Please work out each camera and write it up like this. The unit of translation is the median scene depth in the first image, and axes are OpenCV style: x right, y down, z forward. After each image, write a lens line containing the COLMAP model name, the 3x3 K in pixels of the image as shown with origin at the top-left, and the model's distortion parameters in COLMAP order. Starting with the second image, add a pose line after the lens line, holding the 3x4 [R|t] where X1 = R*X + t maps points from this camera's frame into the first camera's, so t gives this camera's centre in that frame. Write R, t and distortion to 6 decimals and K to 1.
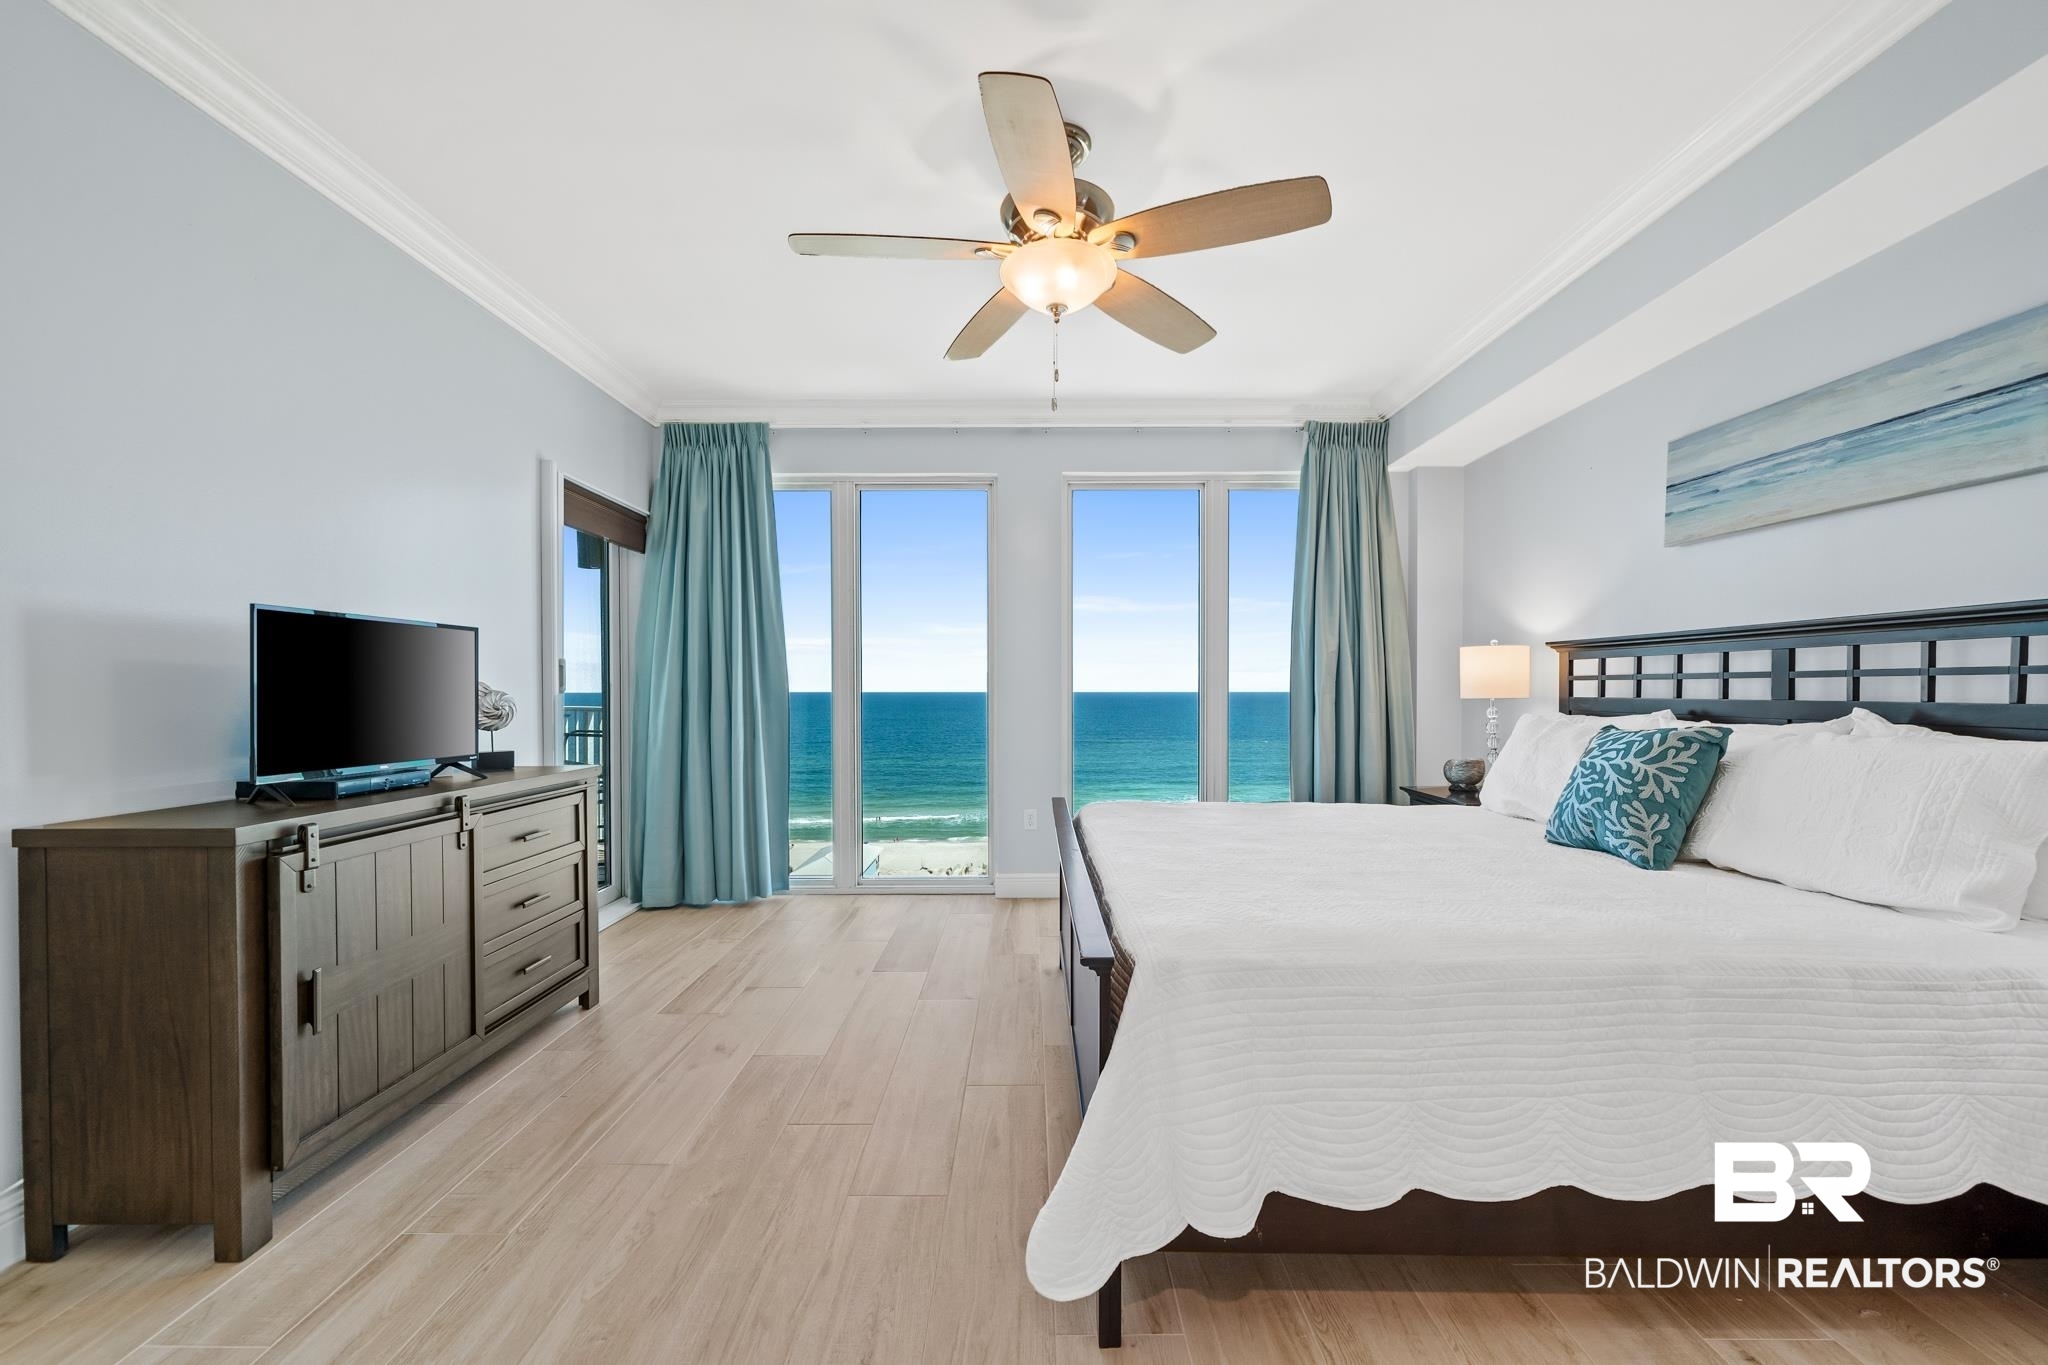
lens RADIAL K [[848.6, 0, 1002.1], [0, 848.6, 693.4], [0, 0, 1]] dist [-0.002027, -0.000977]
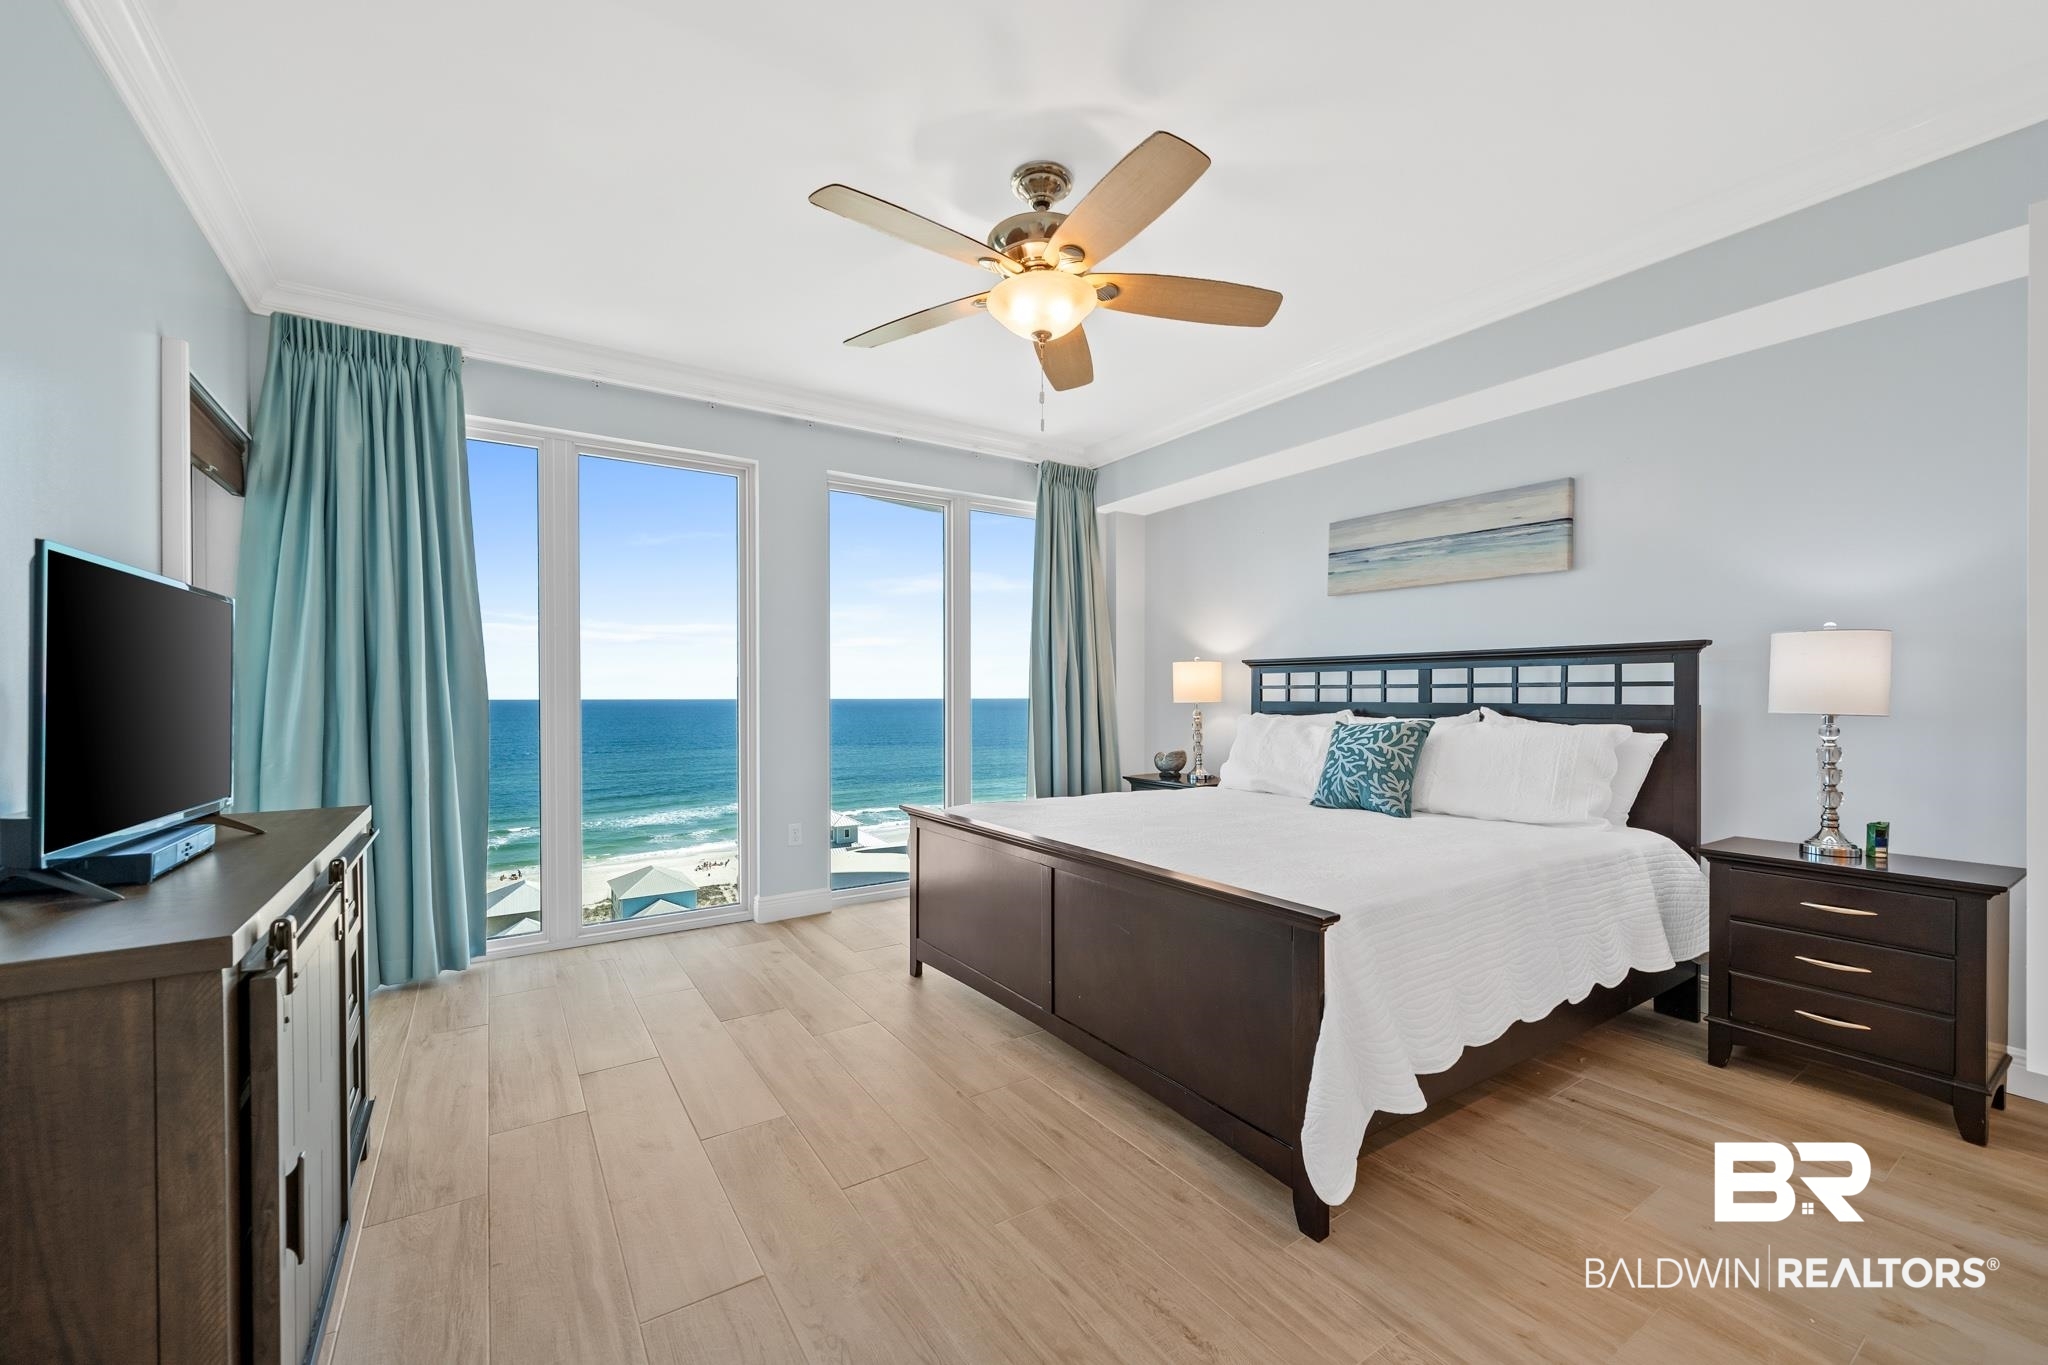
lens RADIAL K [[848.6, 0, 1040.8], [0, 848.6, 690.1], [0, 0, 1]] dist [-0.002027, -0.000977]
pose [[0.815511, 0.003802, 0.578729, -0.441822], [0.002847, 0.999940, -0.010580, -0.000347], [-0.578735, 0.010275, 0.815451, 0.116227]]
